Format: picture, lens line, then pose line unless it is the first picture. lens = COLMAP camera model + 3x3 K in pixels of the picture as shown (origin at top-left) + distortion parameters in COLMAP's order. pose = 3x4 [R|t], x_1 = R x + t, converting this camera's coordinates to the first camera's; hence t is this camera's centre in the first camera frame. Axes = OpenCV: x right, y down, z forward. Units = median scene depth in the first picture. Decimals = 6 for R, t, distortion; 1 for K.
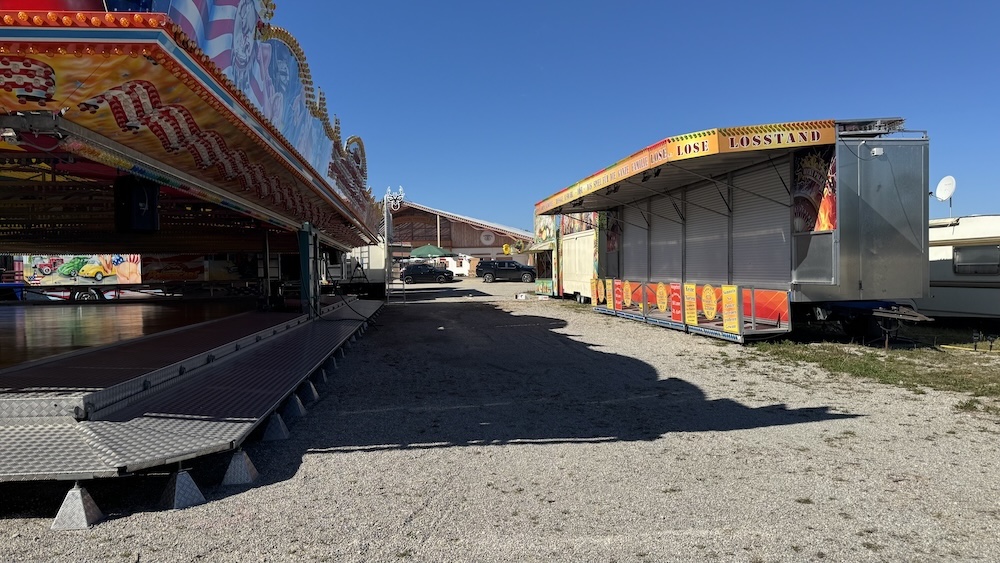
lens RADIAL K [[703.5, 0, 500.0], [0, 703.5, 281.5], [0, 0, 1]] dist [0.079995, -0.131510]
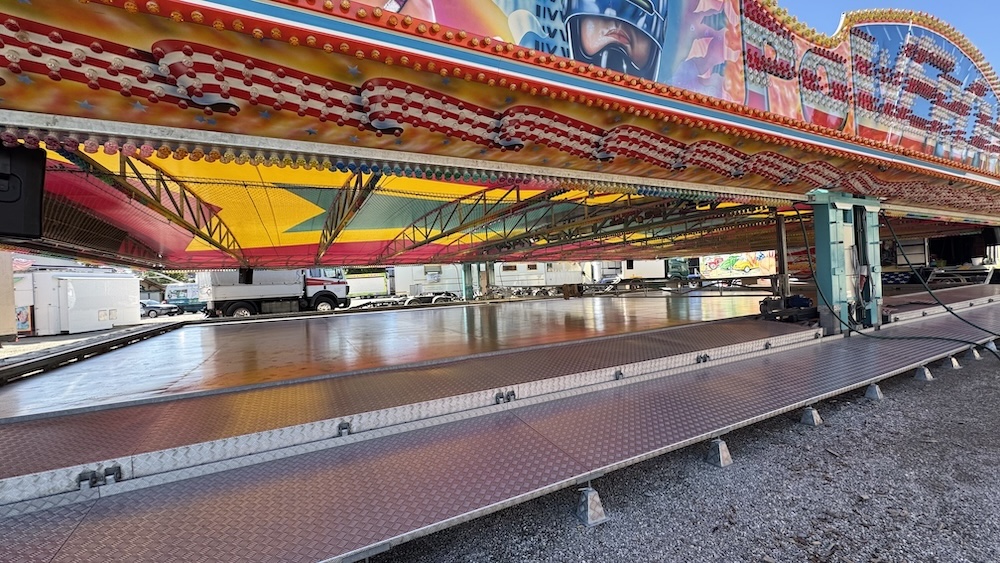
lens RADIAL K [[401.9, 0, 500.1], [0, 401.9, 280.0], [0, 0, 1]] dist [0.001858, 0.000145]
pose [[0.354369, -0.006357, -0.935084, -0.021136], [0.030959, 0.999508, 0.004938, -0.008182], [0.934593, -0.030699, 0.354392, 0.492306]]
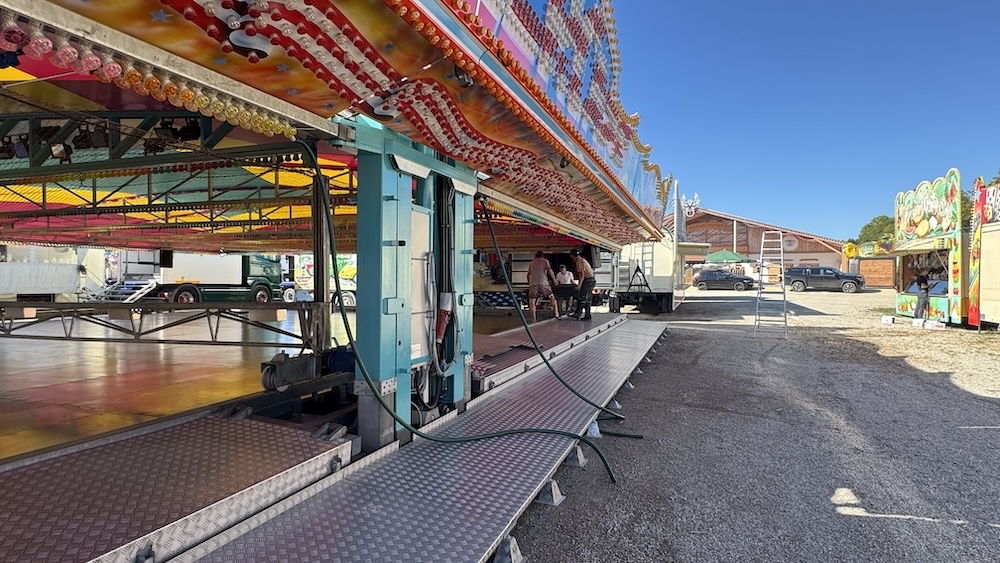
lens RADIAL K [[579.5, 0, 500.0], [0, 579.5, 281.5], [0, 0, 1]] dist [0.027905, -0.000029]
pose [[0.895312, 0.022604, -0.444866, -0.099109], [-0.023920, 0.999710, 0.002656, -0.015854], [0.444798, 0.008263, 0.895593, 0.691248]]
